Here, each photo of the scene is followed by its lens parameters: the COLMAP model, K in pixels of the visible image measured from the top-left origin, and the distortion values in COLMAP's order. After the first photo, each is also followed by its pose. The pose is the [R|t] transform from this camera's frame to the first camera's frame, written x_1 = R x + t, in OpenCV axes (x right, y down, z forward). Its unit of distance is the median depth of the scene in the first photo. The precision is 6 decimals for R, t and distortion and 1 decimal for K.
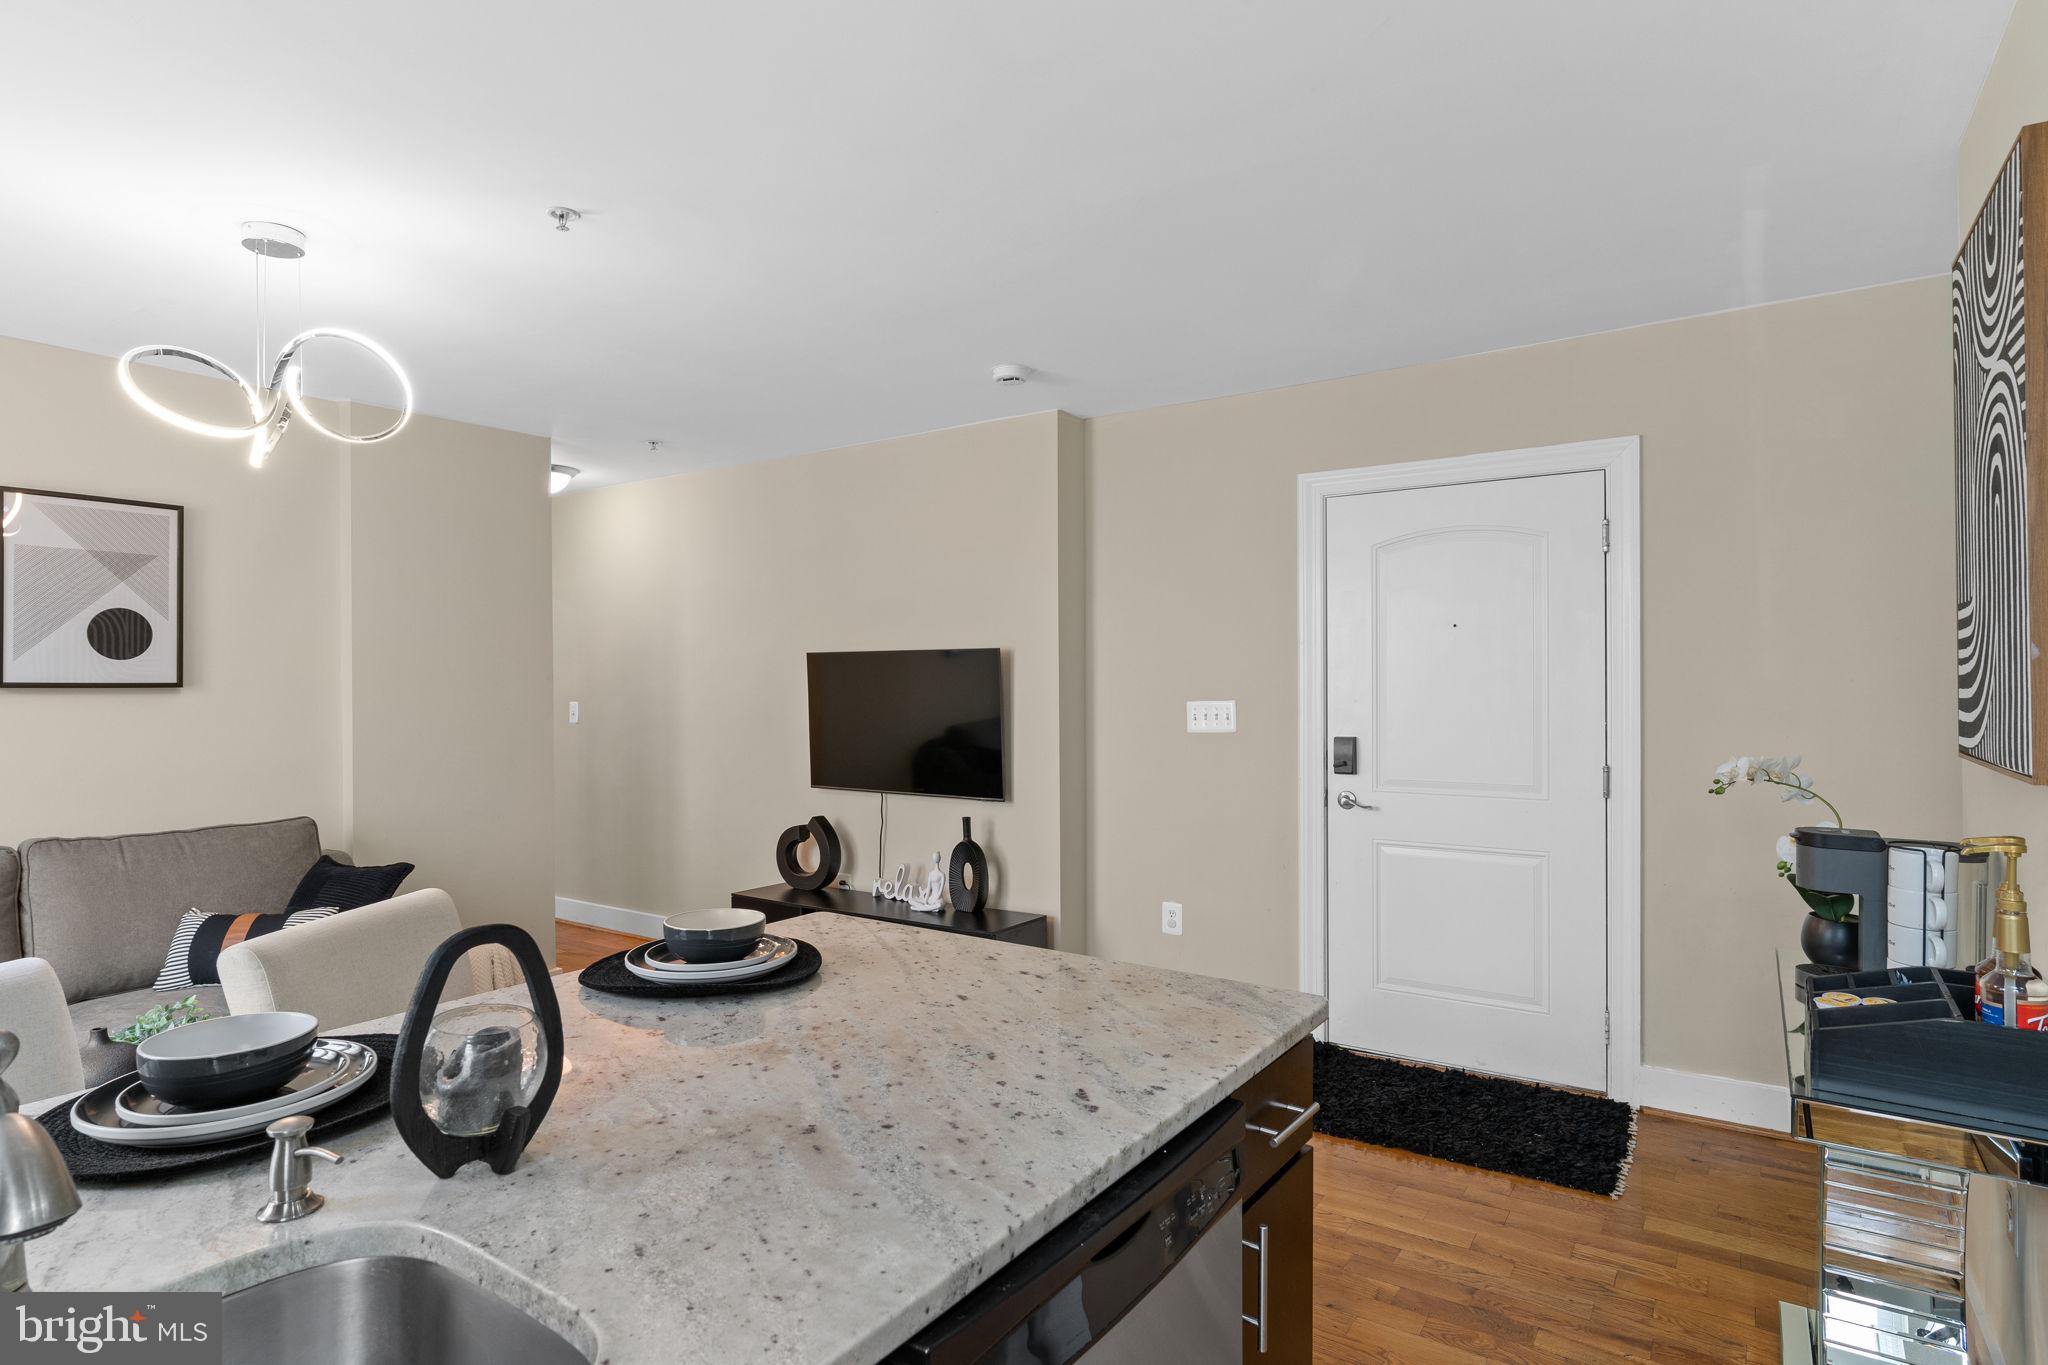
lens RADIAL K [[1084.3, 0, 1026.7], [0, 1084.3, 690.8], [0, 0, 1]] dist [-0.002537, 0.002236]
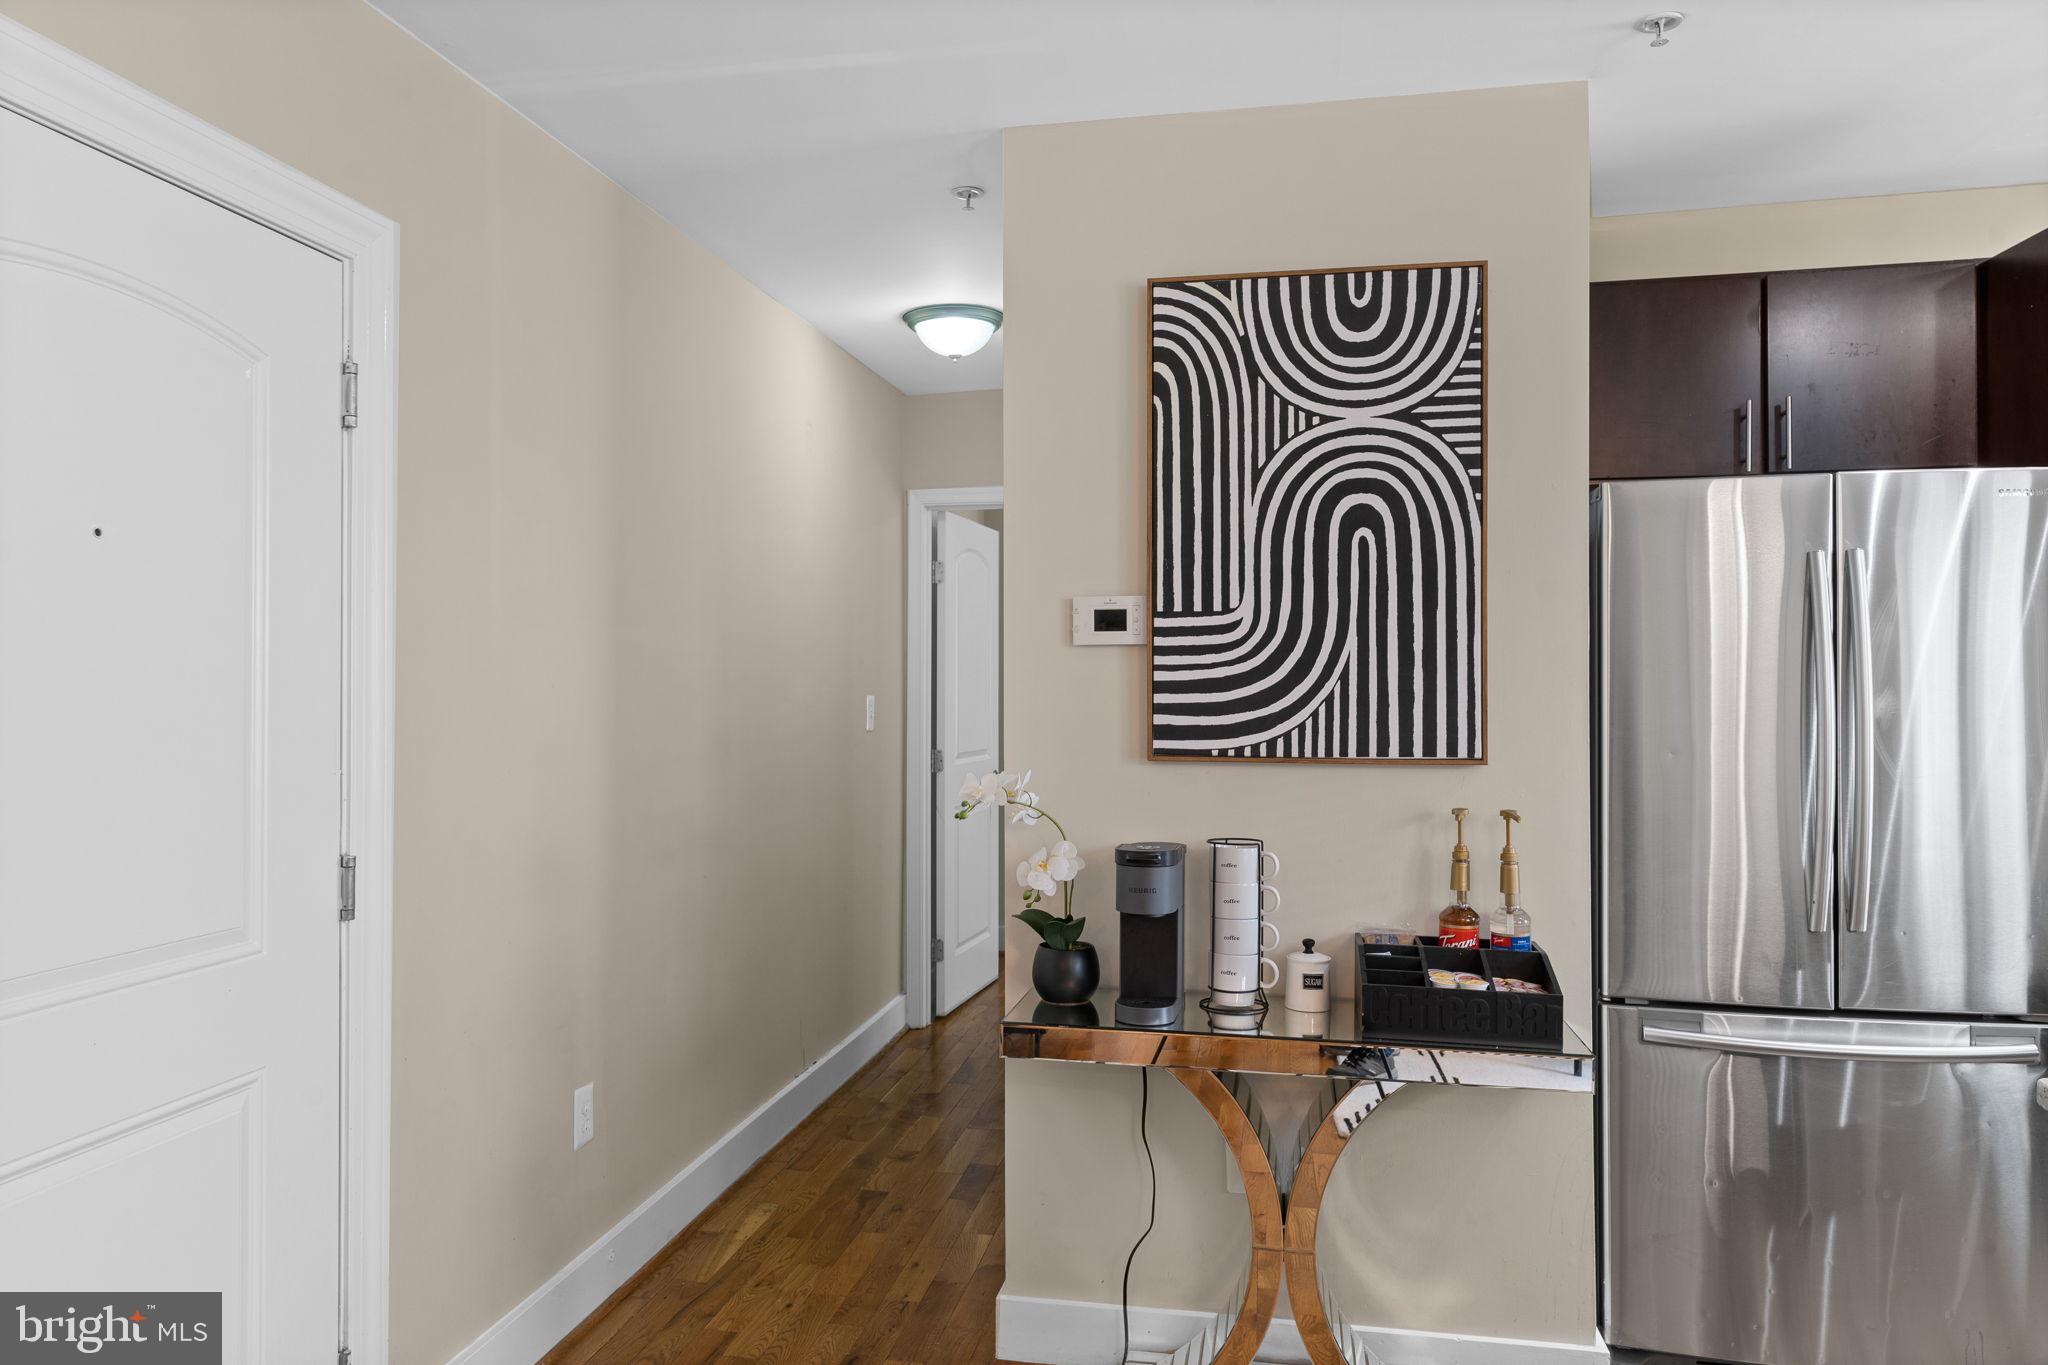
lens RADIAL K [[1285.2, 0, 961.5], [0, 1285.2, 689.4], [0, 0, 1]] dist [-0.004278, 0.001376]
pose [[-0.391410, 0.003827, 0.920208, -0.097554], [0.009750, 0.999952, -0.000012, -0.003392], [-0.920165, 0.008967, -0.391429, 0.794844]]
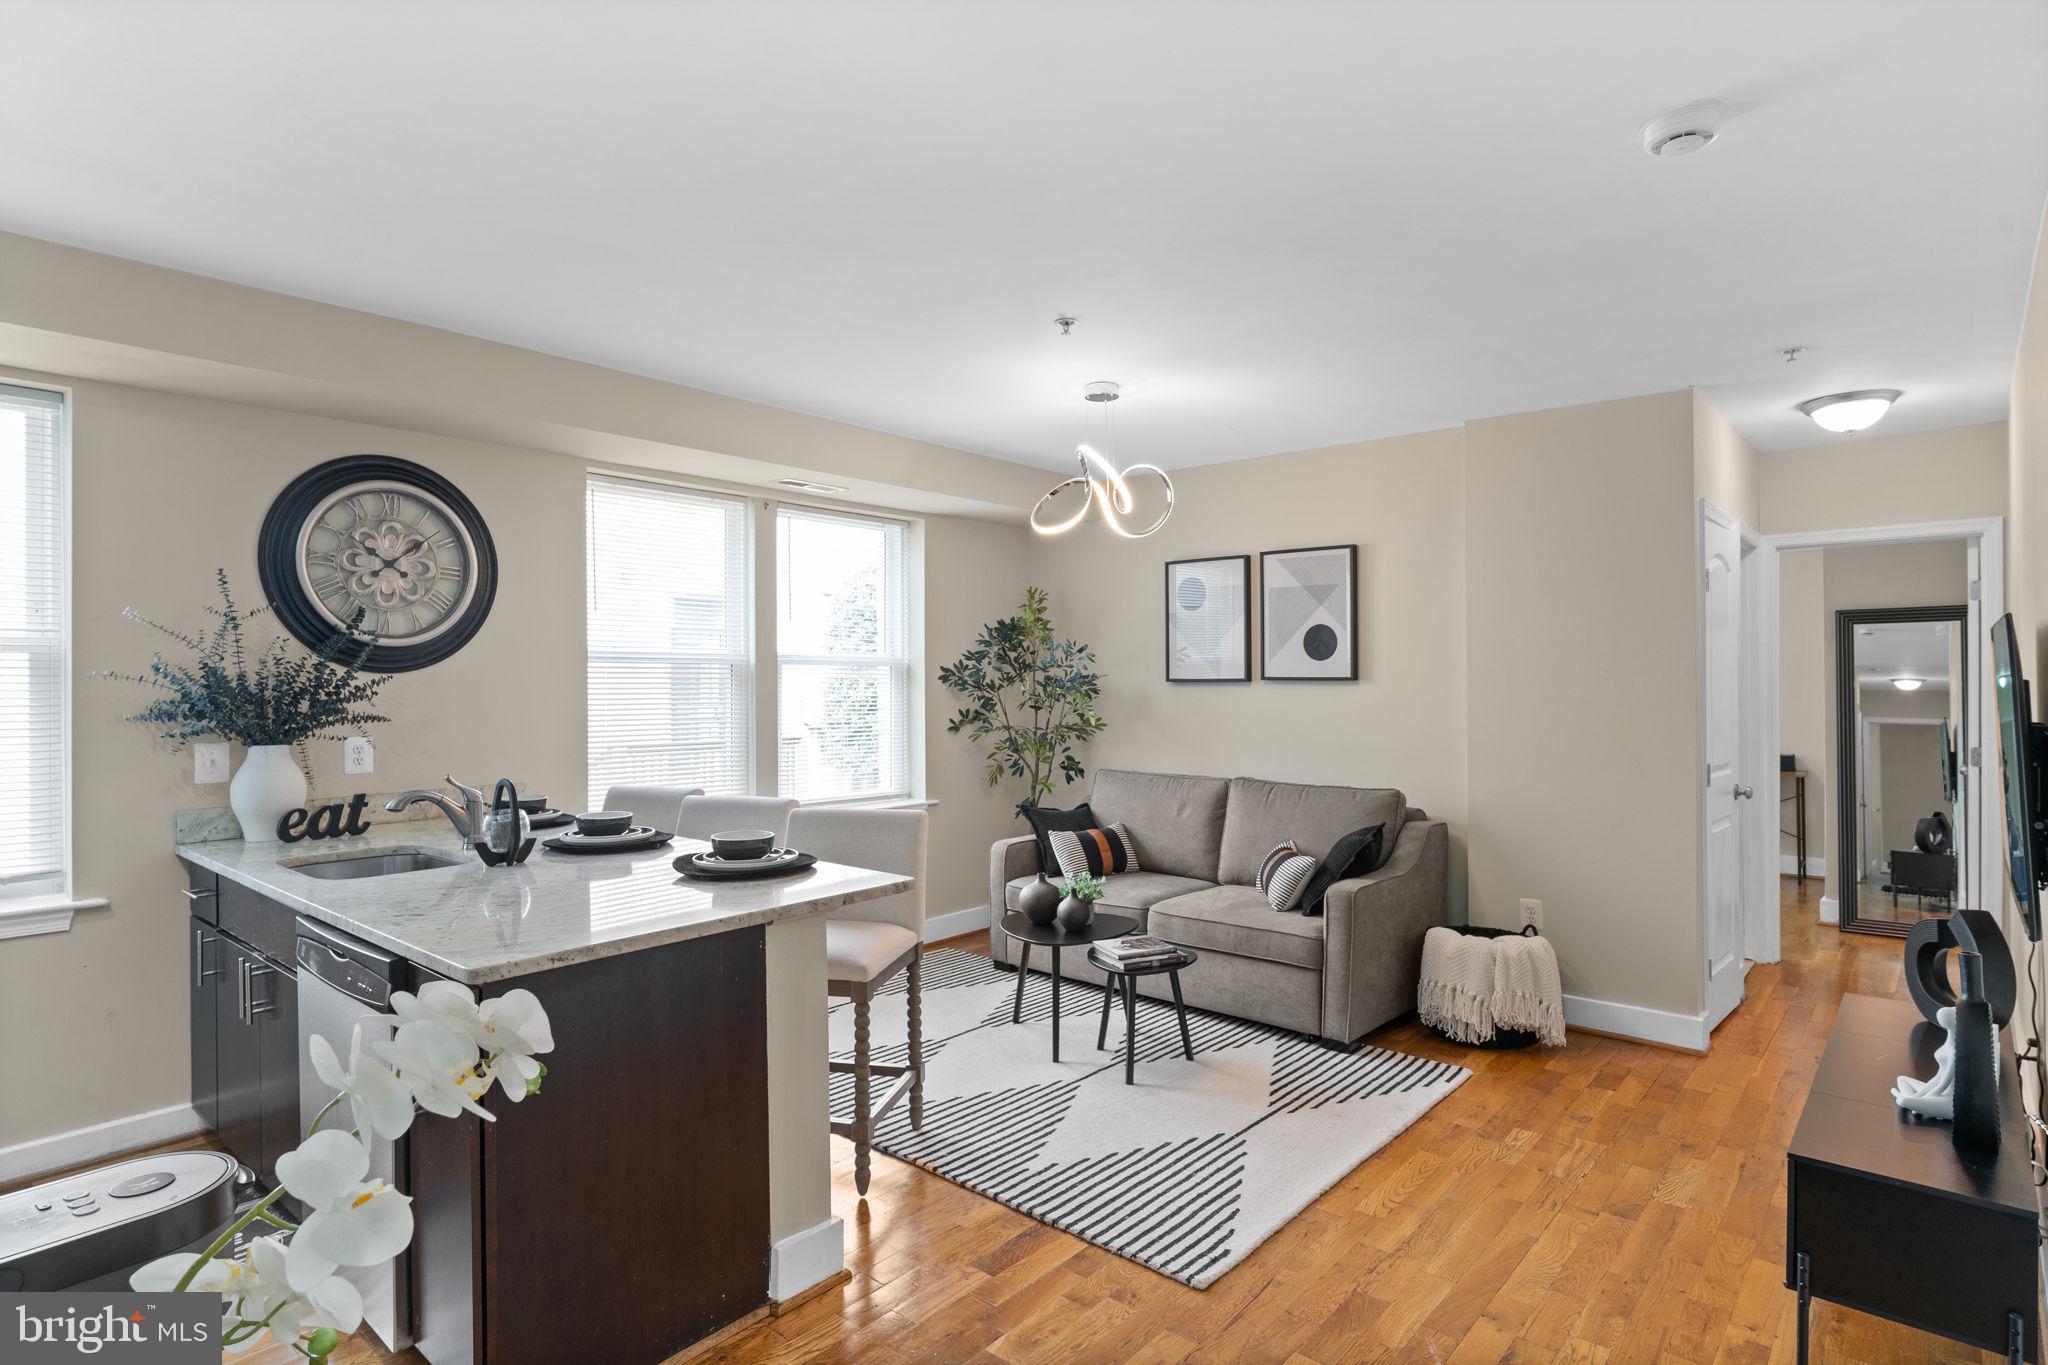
lens RADIAL K [[1084.3, 0, 1018.9], [0, 1084.3, 685.6], [0, 0, 1]] dist [-0.002537, 0.002236]
pose [[-0.128774, 0.013992, -0.991575, 1.355048], [0.002349, 0.999902, 0.013804, -0.035723], [0.991671, -0.000552, -0.128794, 1.731487]]
